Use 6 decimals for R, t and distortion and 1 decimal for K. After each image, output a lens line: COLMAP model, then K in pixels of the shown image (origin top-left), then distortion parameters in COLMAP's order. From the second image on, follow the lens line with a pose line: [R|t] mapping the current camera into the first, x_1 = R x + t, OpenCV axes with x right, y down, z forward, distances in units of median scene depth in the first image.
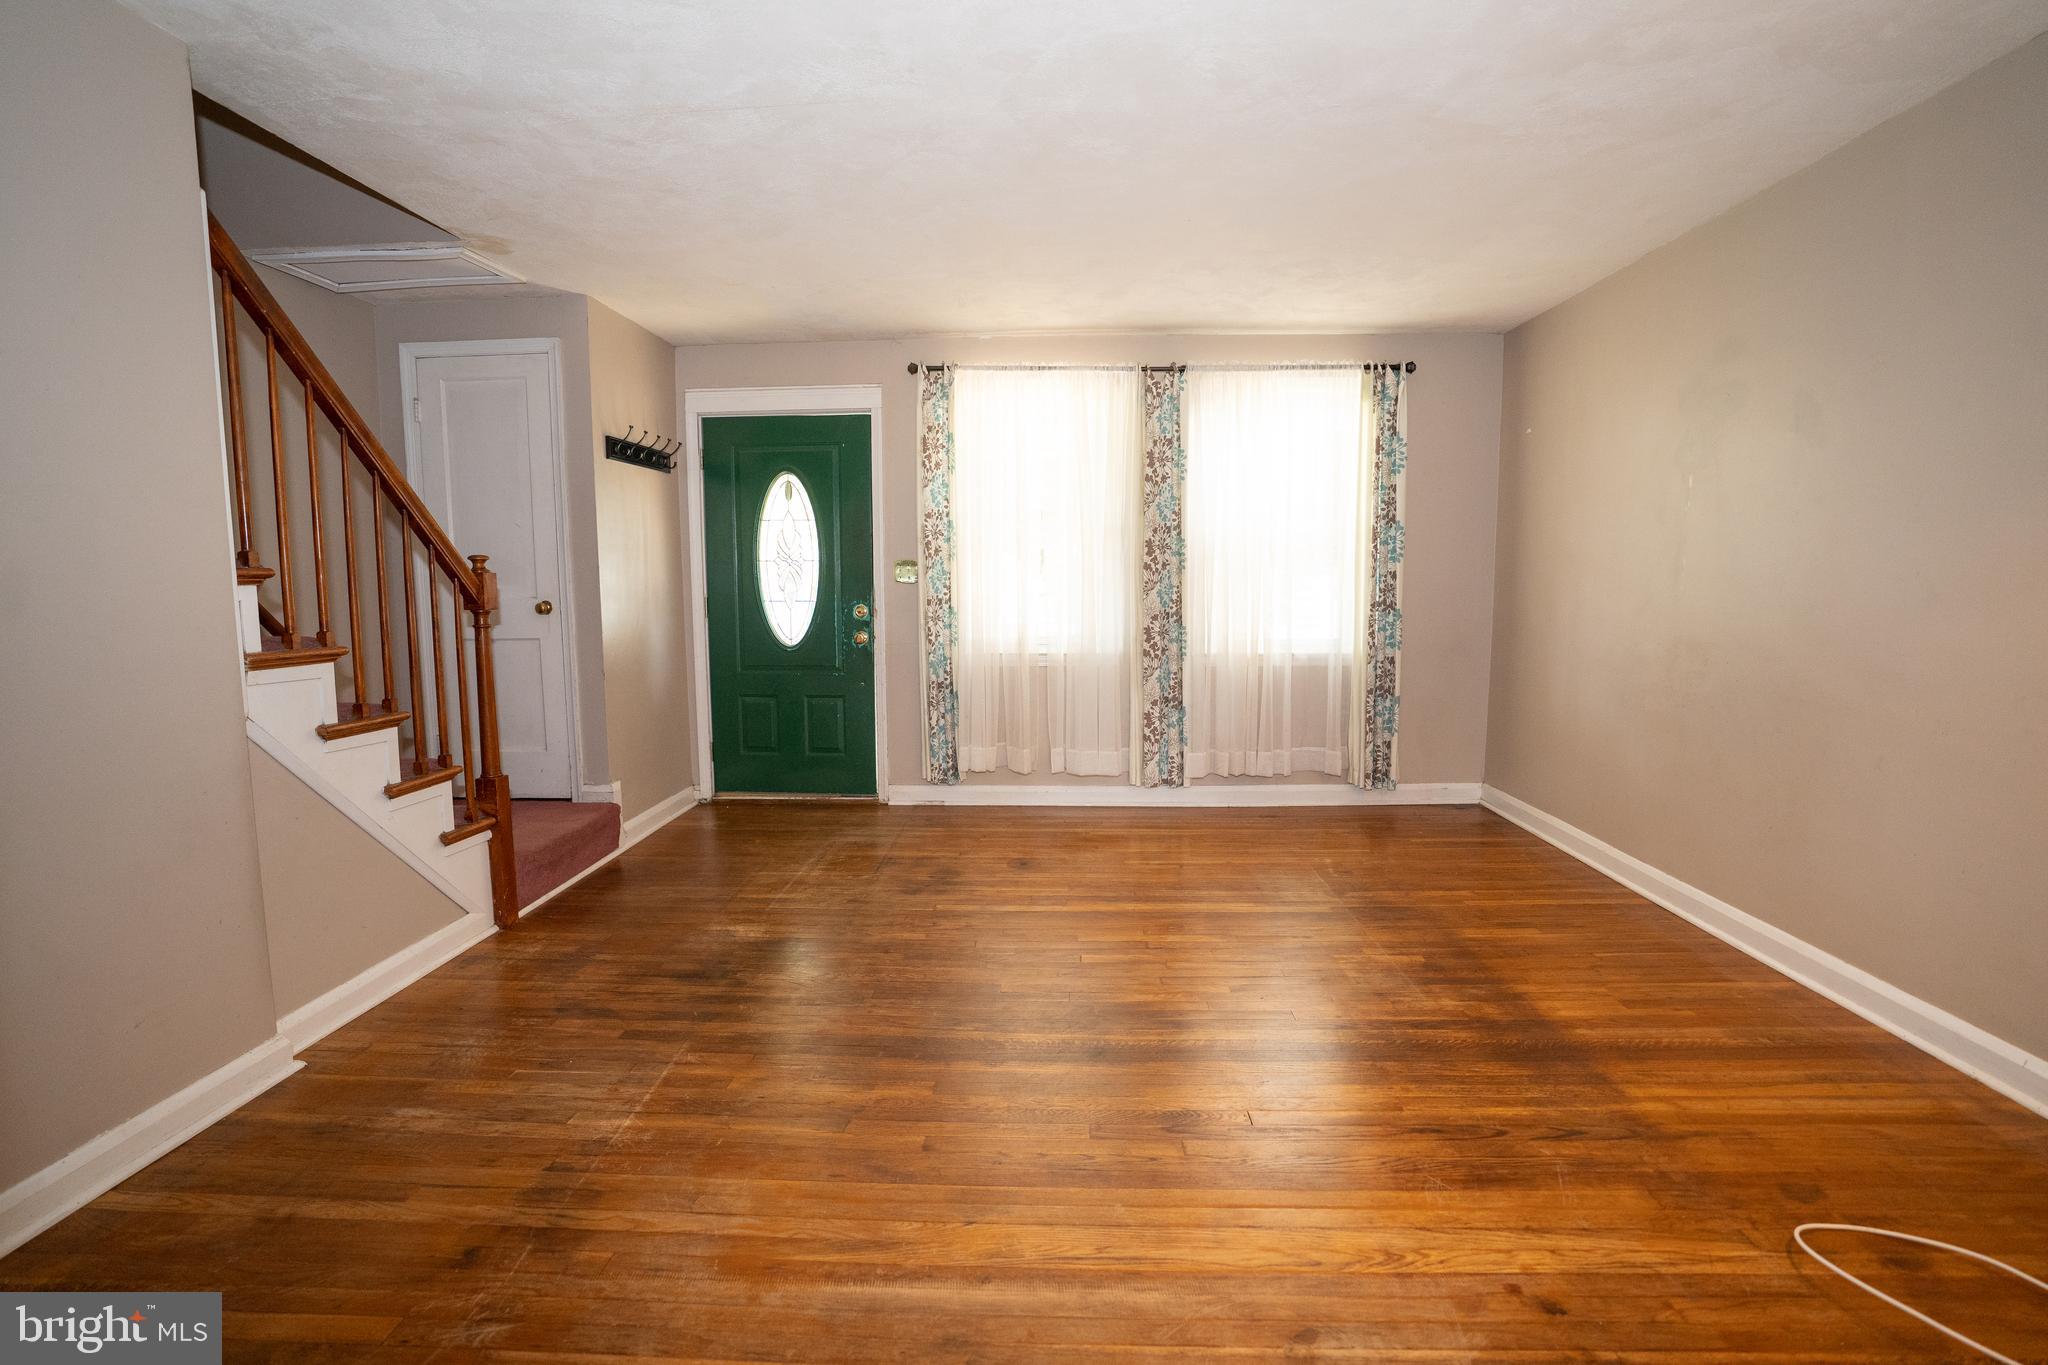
lens RADIAL K [[949.8, 0, 1034.7], [0, 949.8, 678.1], [0, 0, 1]] dist [-0.071356, 0.029784]
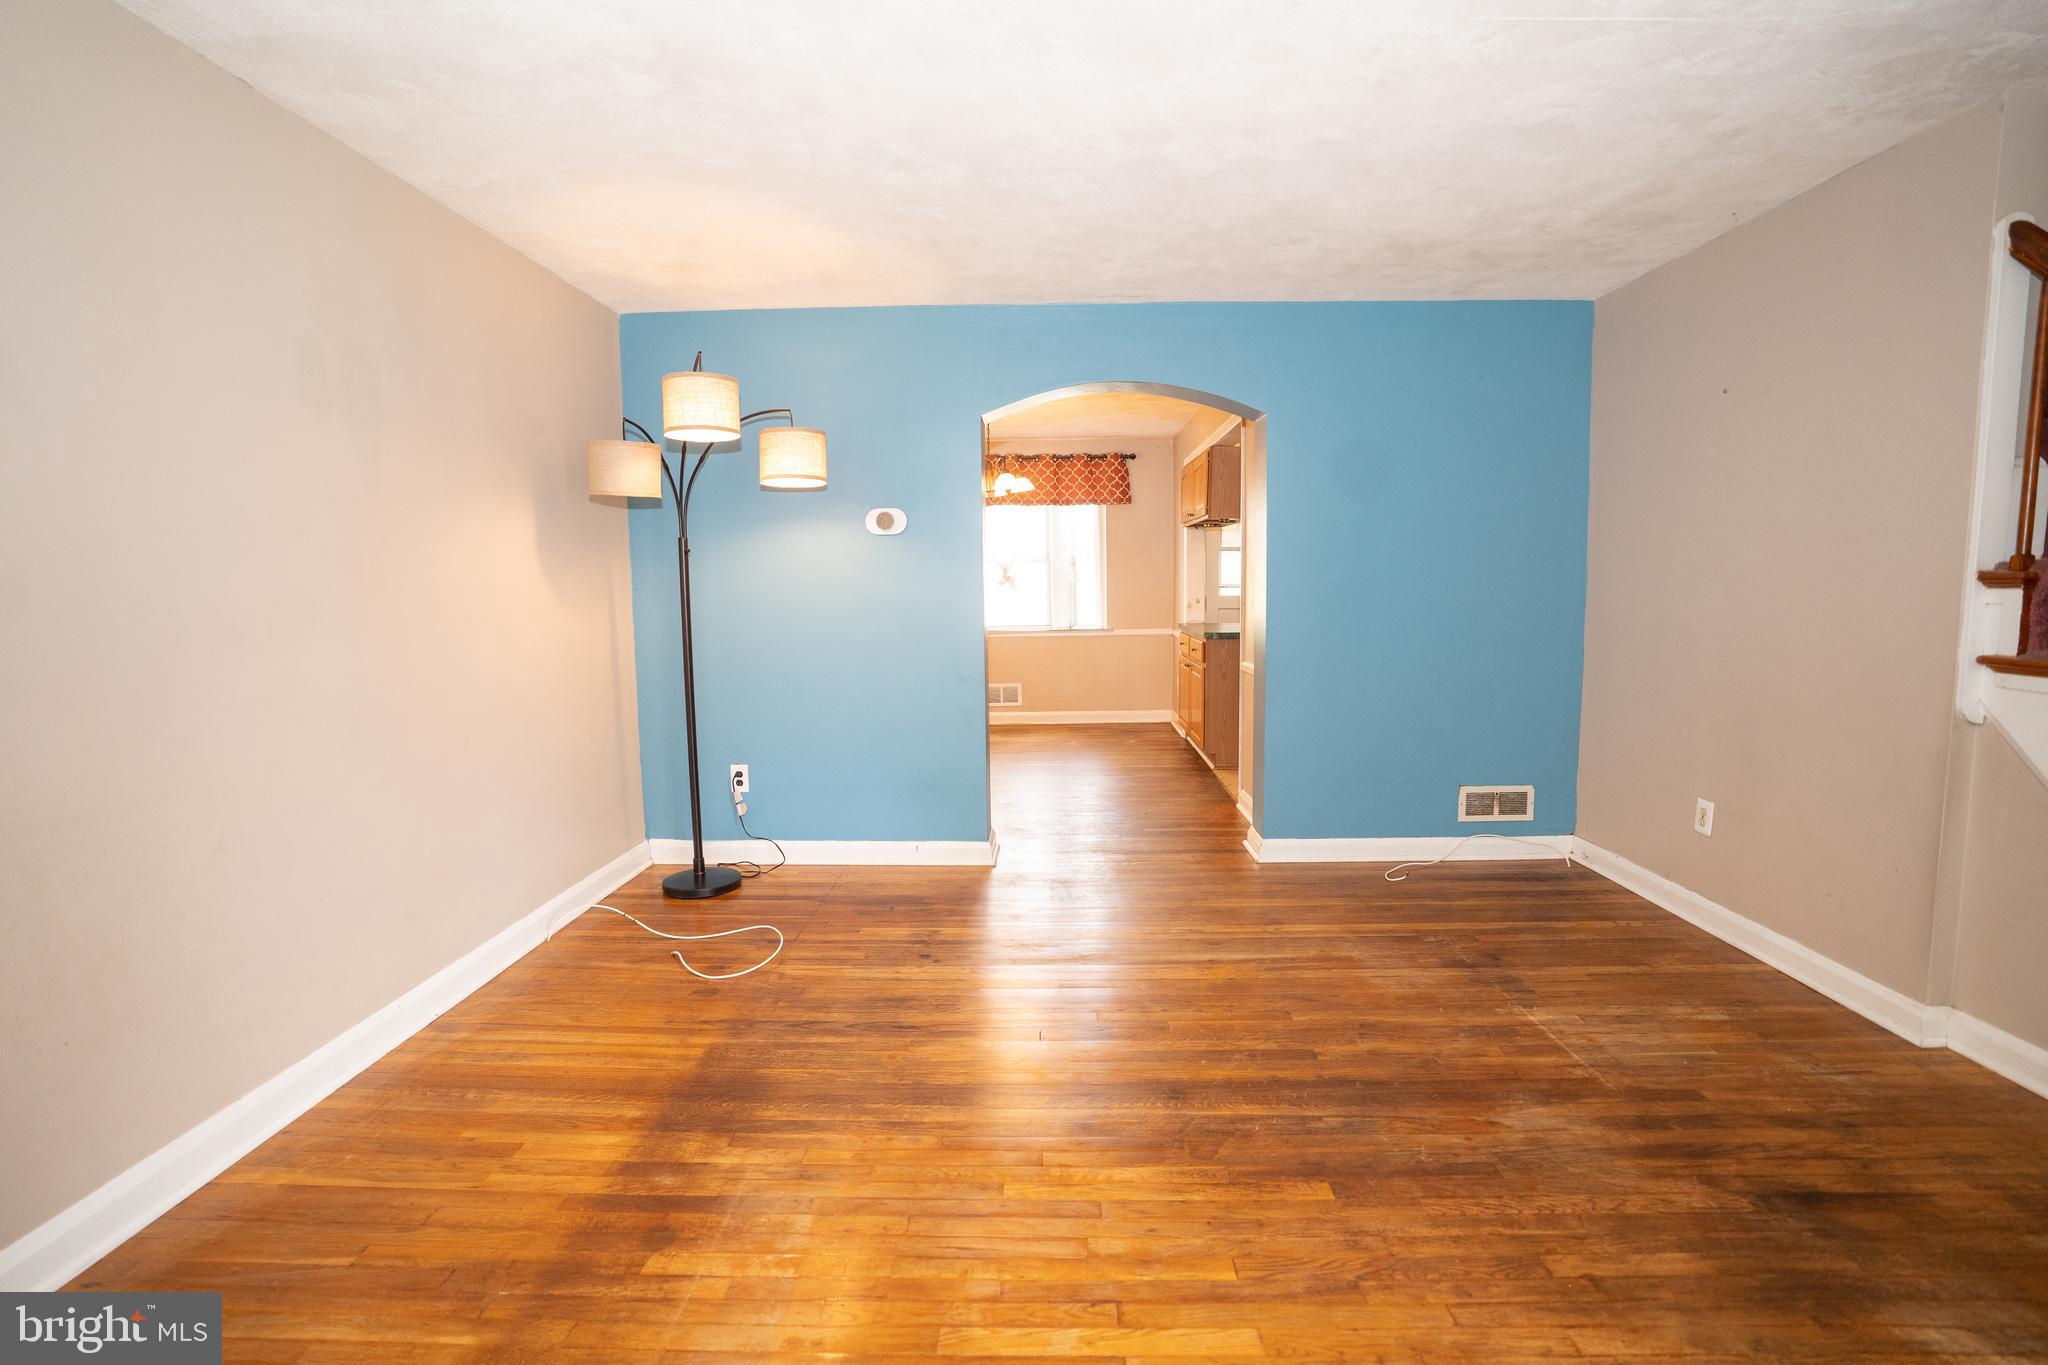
lens RADIAL K [[949.8, 0, 1034.7], [0, 949.8, 678.1], [0, 0, 1]] dist [-0.071356, 0.029784]
pose [[-0.999678, 0.020909, -0.014376, 0.184732], [0.017488, 0.978249, 0.206695, -0.184991], [0.018385, 0.206377, -0.978300, 1.588684]]
